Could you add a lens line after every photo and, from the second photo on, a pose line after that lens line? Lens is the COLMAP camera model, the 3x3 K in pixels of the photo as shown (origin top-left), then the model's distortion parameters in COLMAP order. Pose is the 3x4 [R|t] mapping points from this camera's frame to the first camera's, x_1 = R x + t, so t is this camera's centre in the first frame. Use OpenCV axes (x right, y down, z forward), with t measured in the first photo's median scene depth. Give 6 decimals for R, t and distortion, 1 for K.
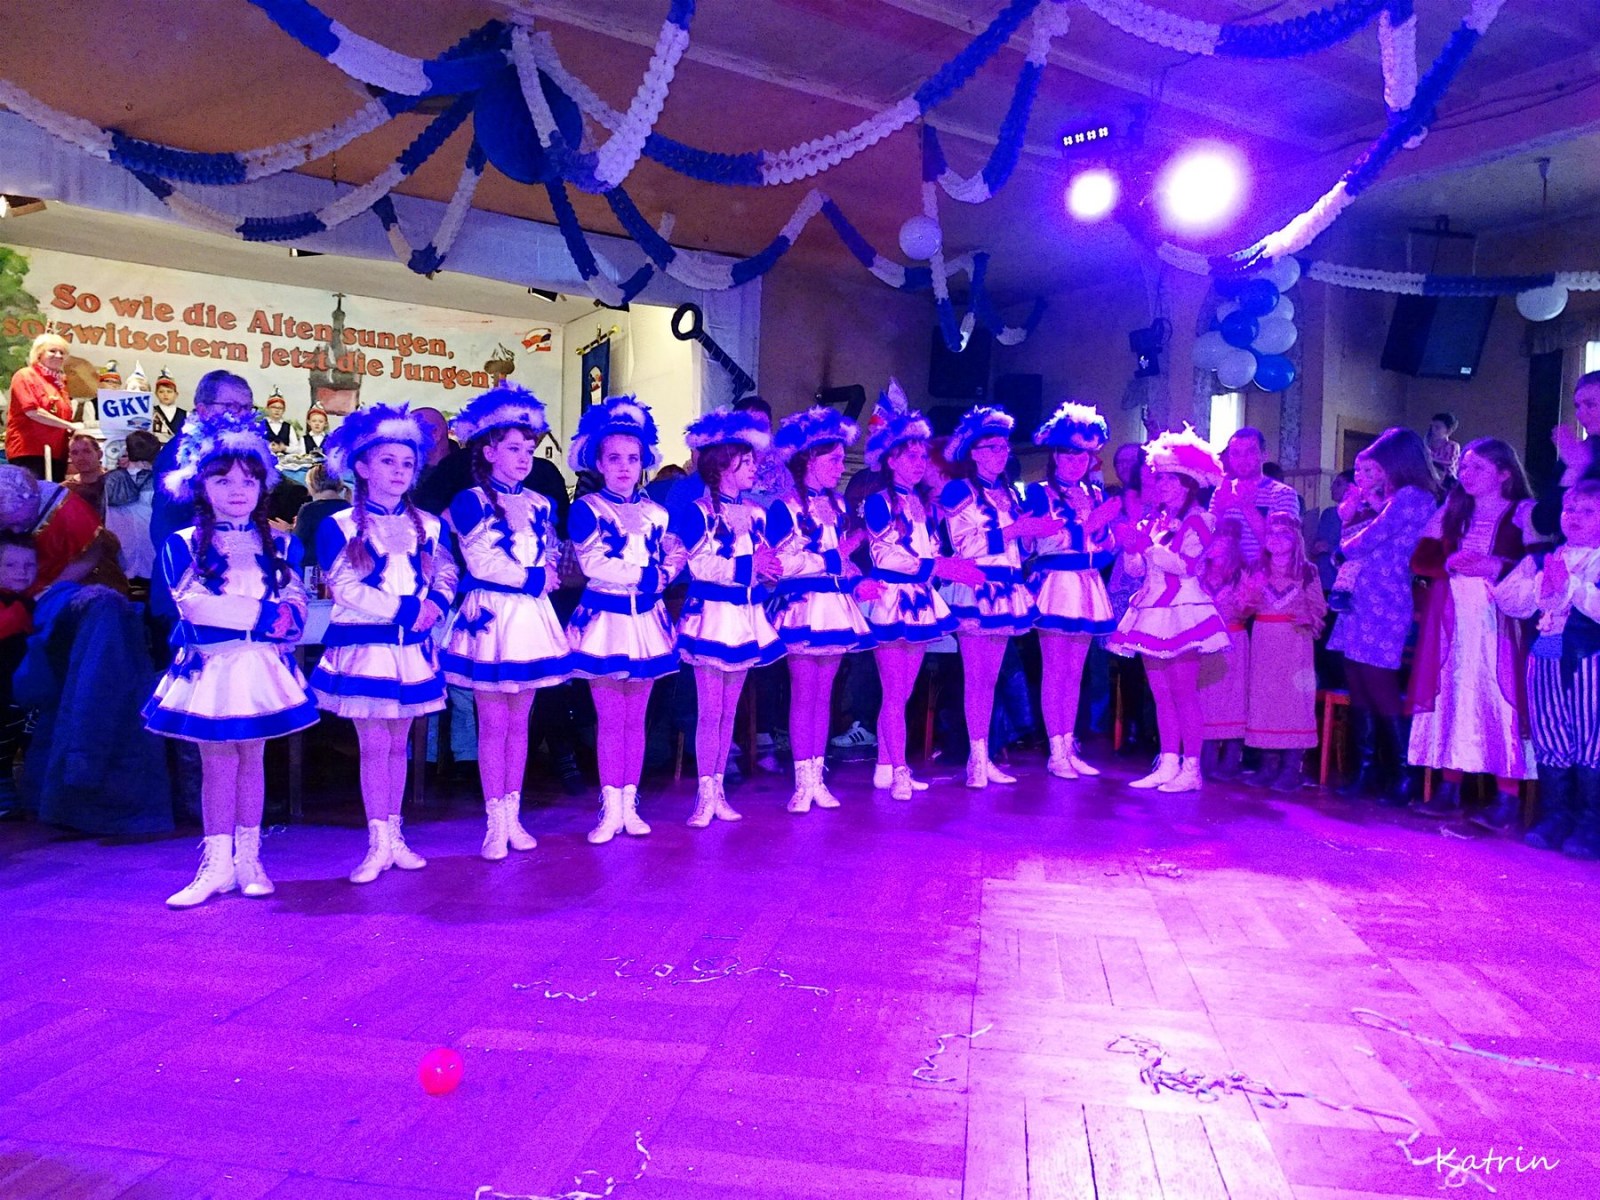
lens RADIAL K [[1114.0, 0, 800.0], [0, 1114.0, 600.0], [0, 0, 1]] dist [0.038407, -0.038841]
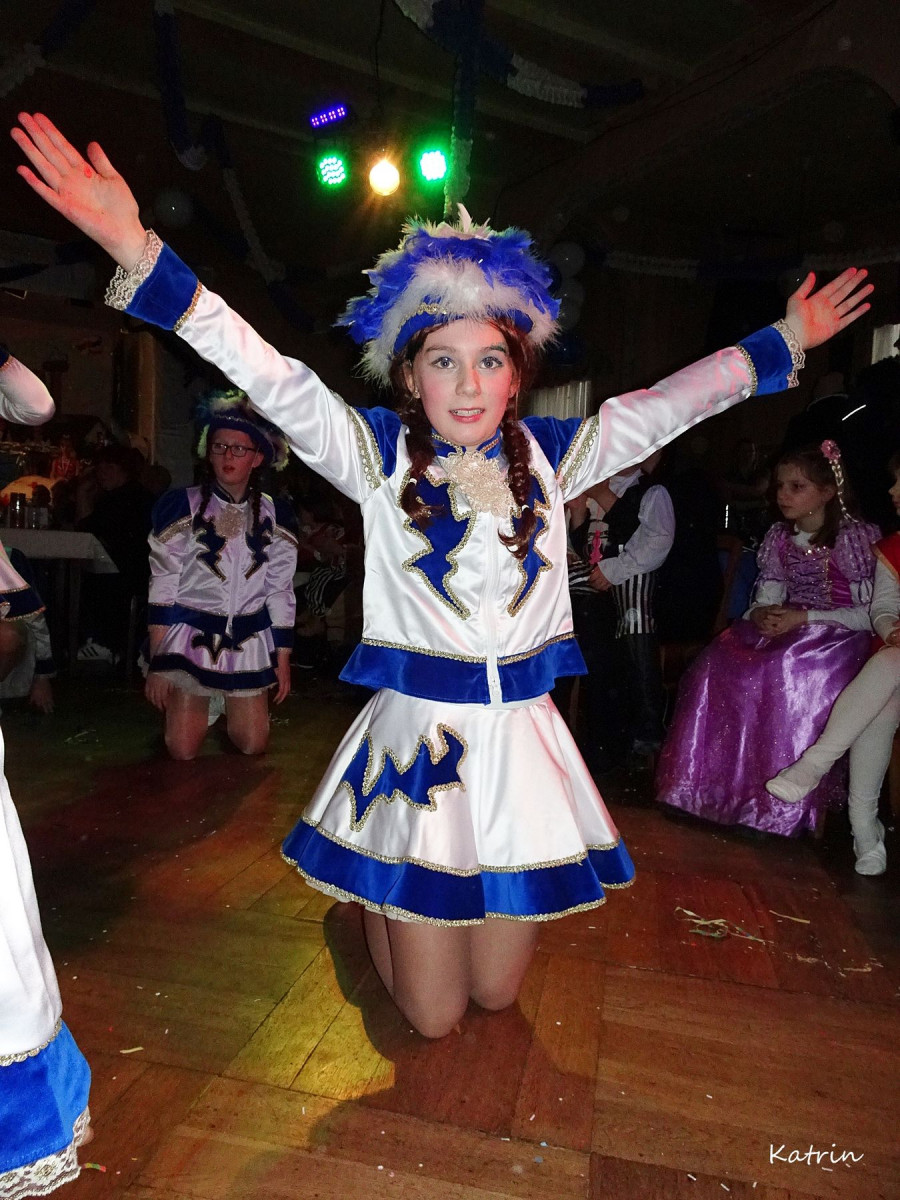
lens RADIAL K [[835.5, 0, 445.3], [0, 835.5, 598.0], [0, 0, 1]] dist [0.038407, -0.038841]
pose [[0.998718, 0.015394, -0.048212, 0.342092], [-0.014332, 0.999649, 0.022287, 0.034265], [0.048538, -0.021567, 0.998588, 0.134297]]
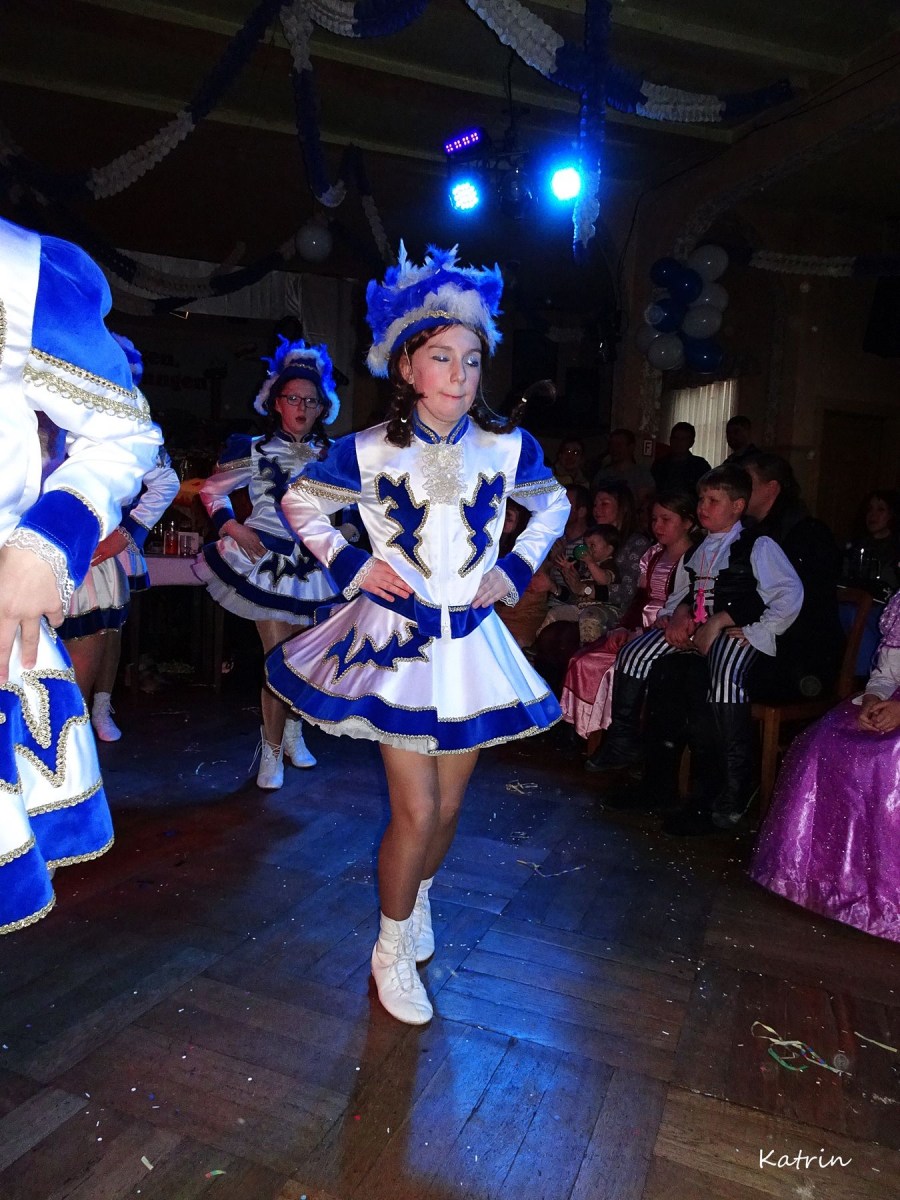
lens RADIAL K [[835.5, 0, 445.3], [0, 835.5, 598.0], [0, 0, 1]] dist [0.038407, -0.038841]
pose [[0.975274, 0.034861, -0.218231, 0.358664], [-0.024092, 0.998366, 0.051816, -0.001524], [0.219680, -0.045278, 0.974521, 0.127213]]
